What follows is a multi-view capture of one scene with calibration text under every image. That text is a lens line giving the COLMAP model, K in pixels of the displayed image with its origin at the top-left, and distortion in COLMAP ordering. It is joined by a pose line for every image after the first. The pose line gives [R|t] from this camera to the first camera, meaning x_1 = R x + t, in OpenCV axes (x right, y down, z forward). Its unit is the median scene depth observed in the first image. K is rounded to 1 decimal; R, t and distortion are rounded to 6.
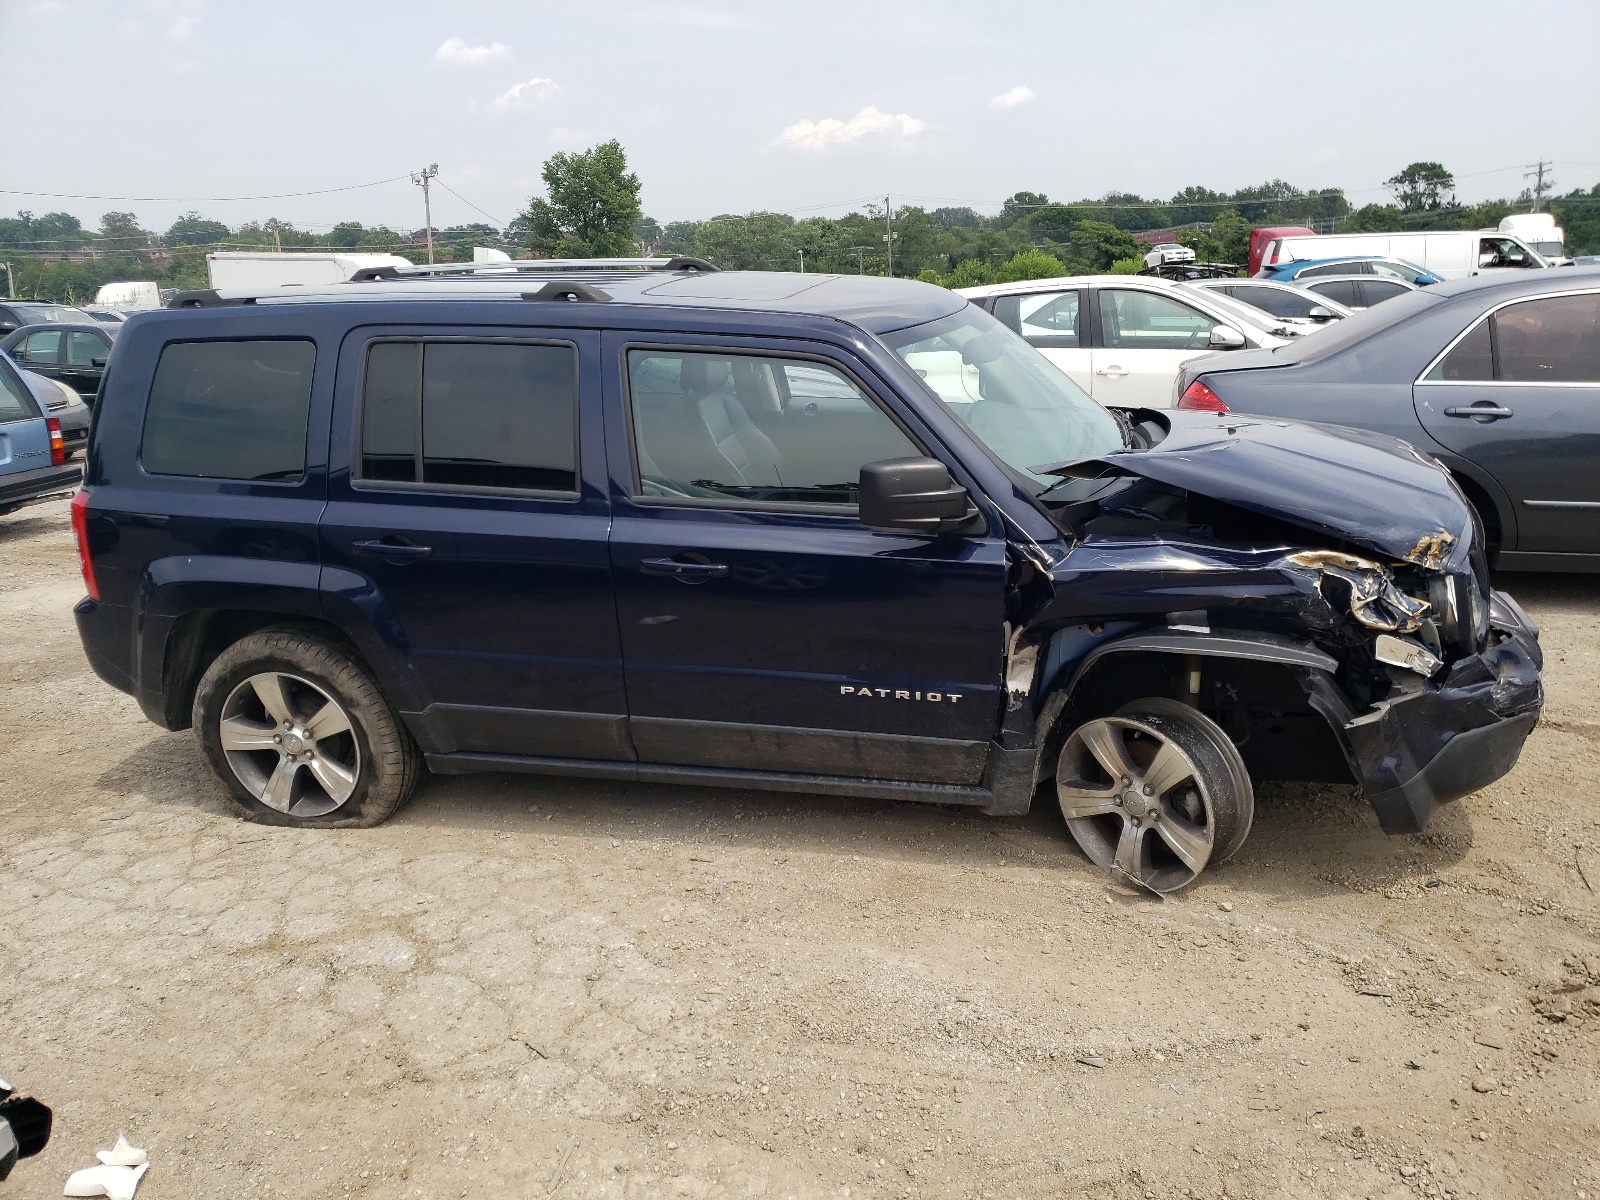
lens RADIAL K [[1211.6, 0, 800.0], [0, 1211.6, 600.0], [0, 0, 1]] dist [0.017114, -0.005688]
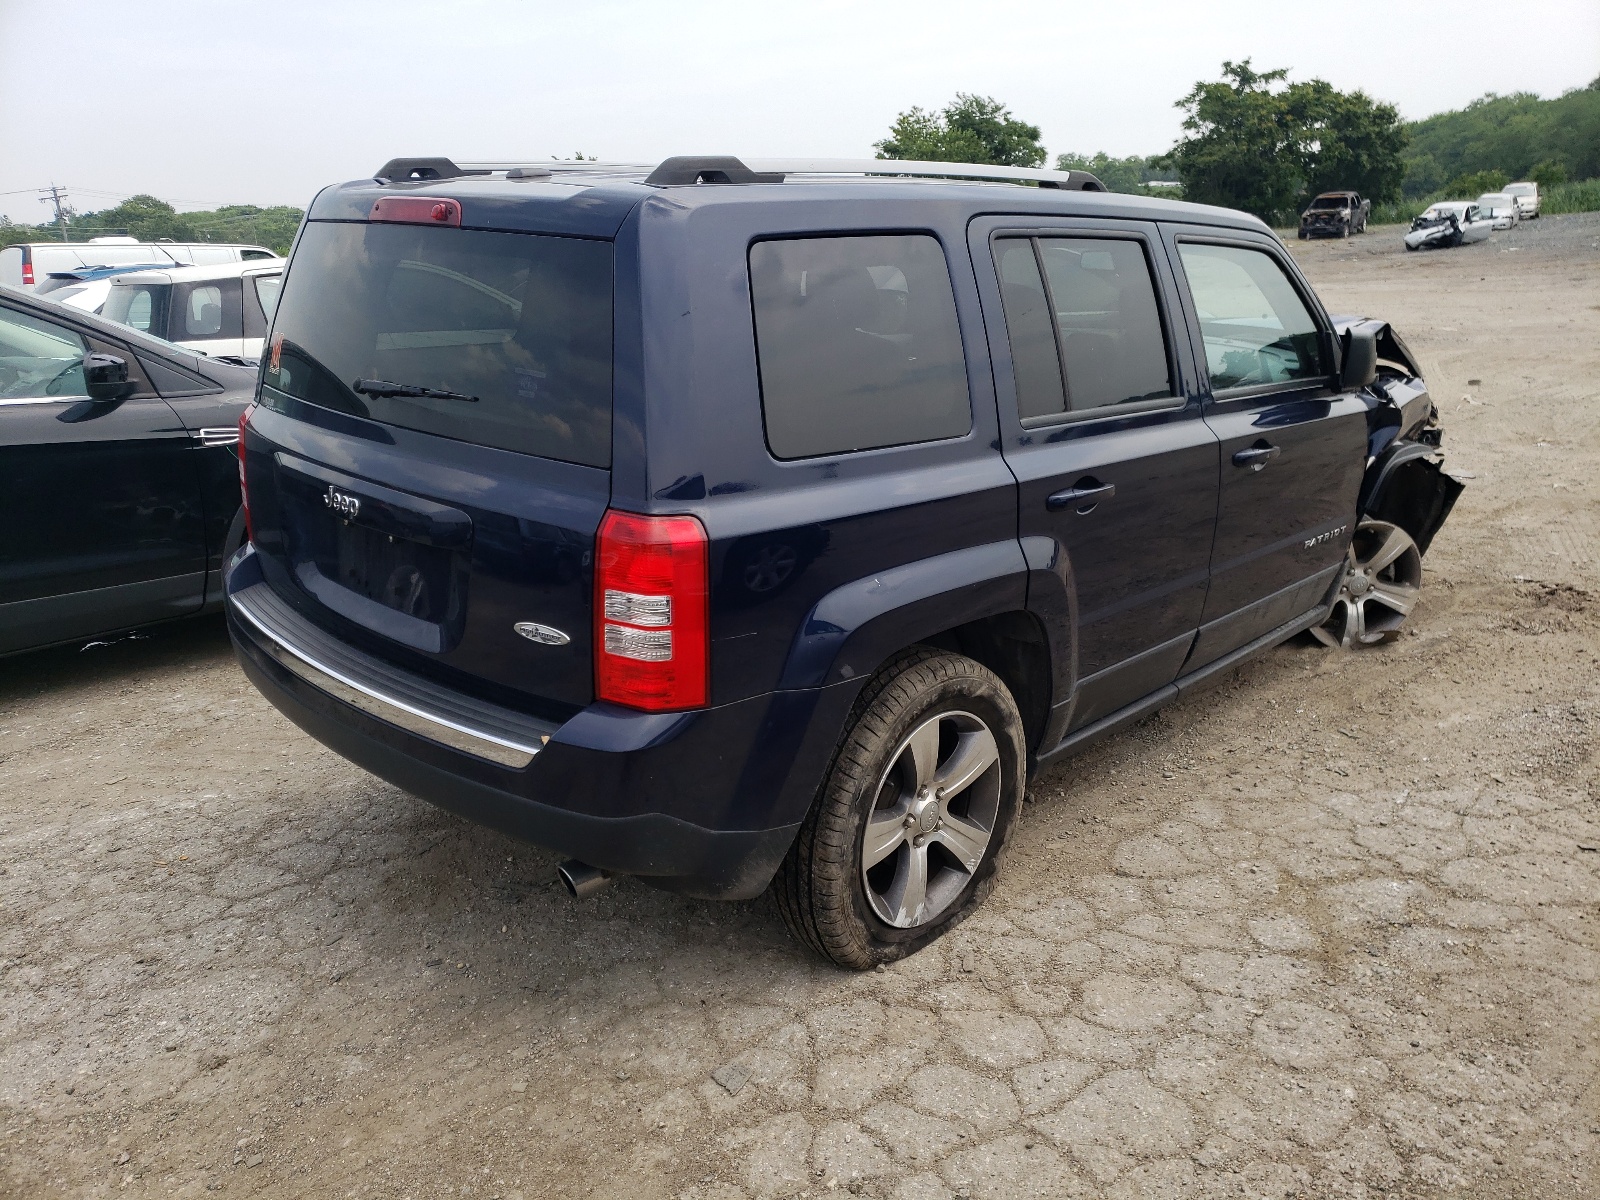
lens RADIAL K [[1243.3, 0, 800.0], [0, 1243.3, 600.0], [0, 0, 1]] dist [0.001811, -0.001576]
pose [[0.513379, -0.220622, 0.829318, -1.198706], [0.239143, 0.964887, 0.108649, -0.115222], [-0.824168, 0.142547, 0.548113, 0.766033]]
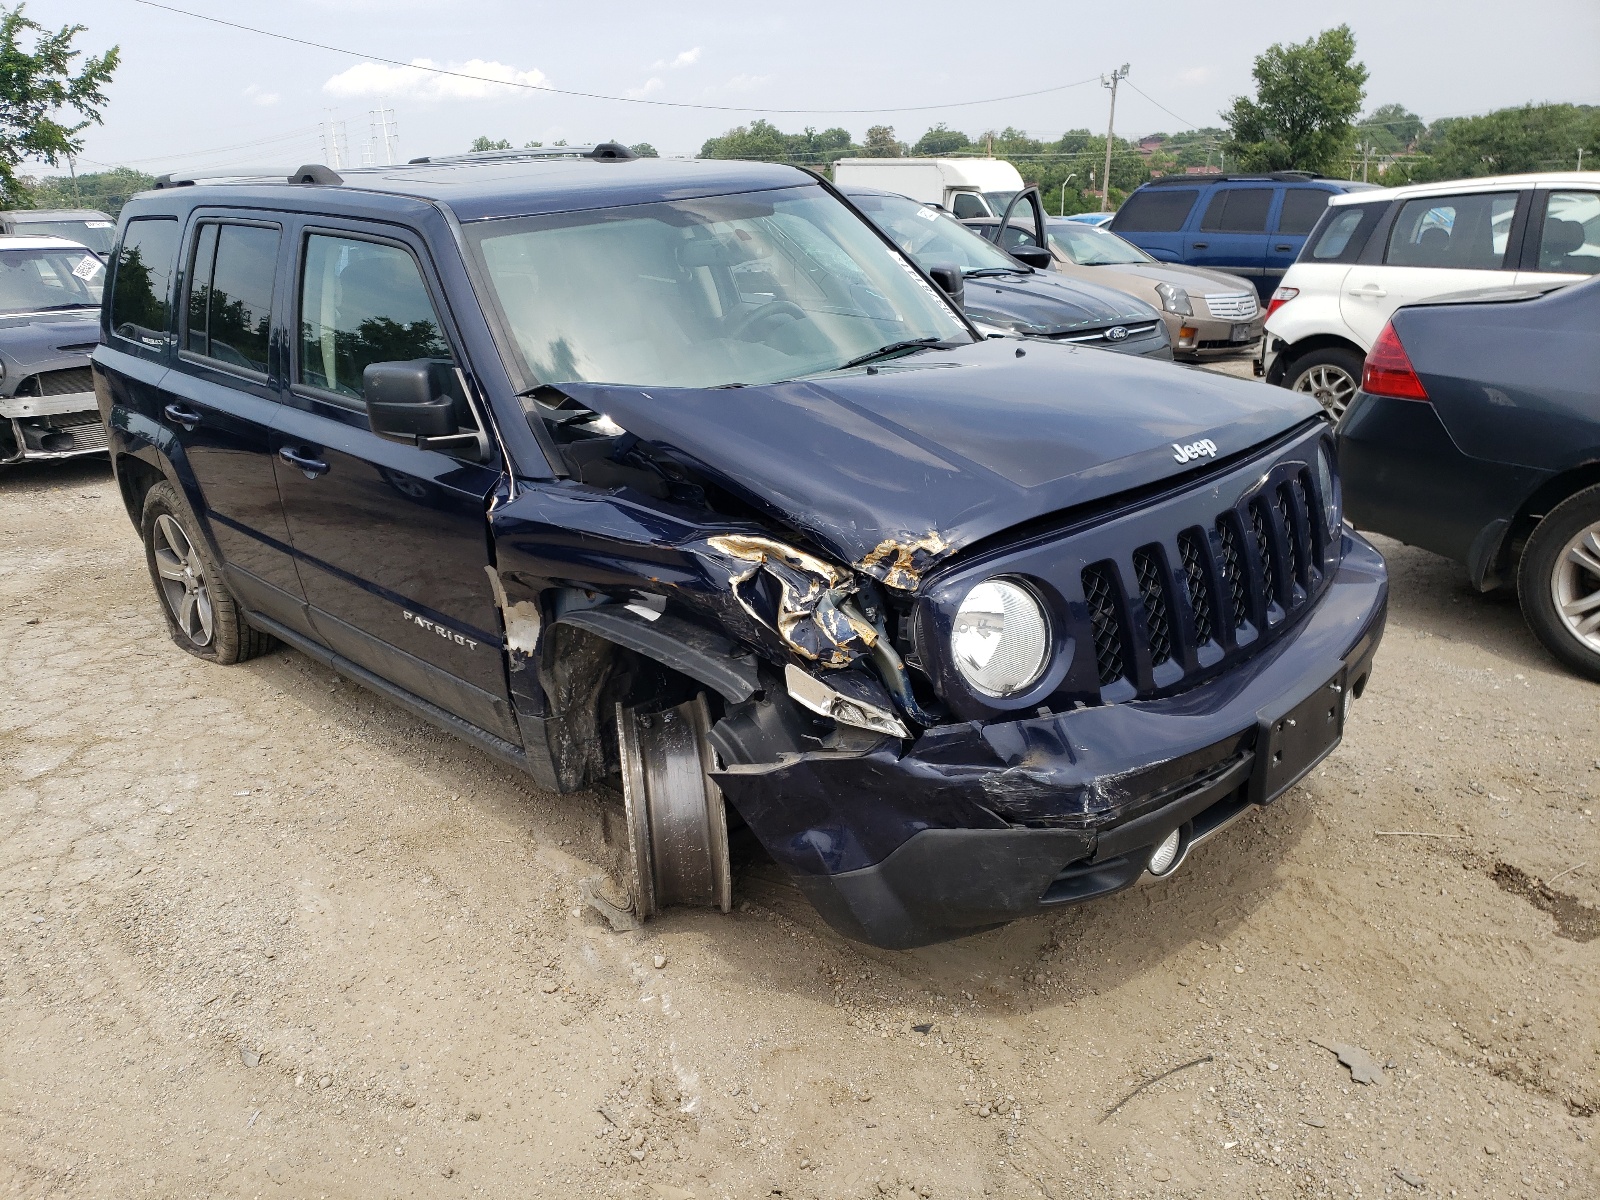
lens RADIAL K [[1211.6, 0, 800.0], [0, 1211.6, 600.0], [0, 0, 1]] dist [0.017114, -0.005688]
pose [[0.847201, 0.170820, -0.503062, 0.776549], [-0.135263, 0.985049, 0.106689, -0.079794], [0.513766, -0.022342, 0.857640, 0.355053]]
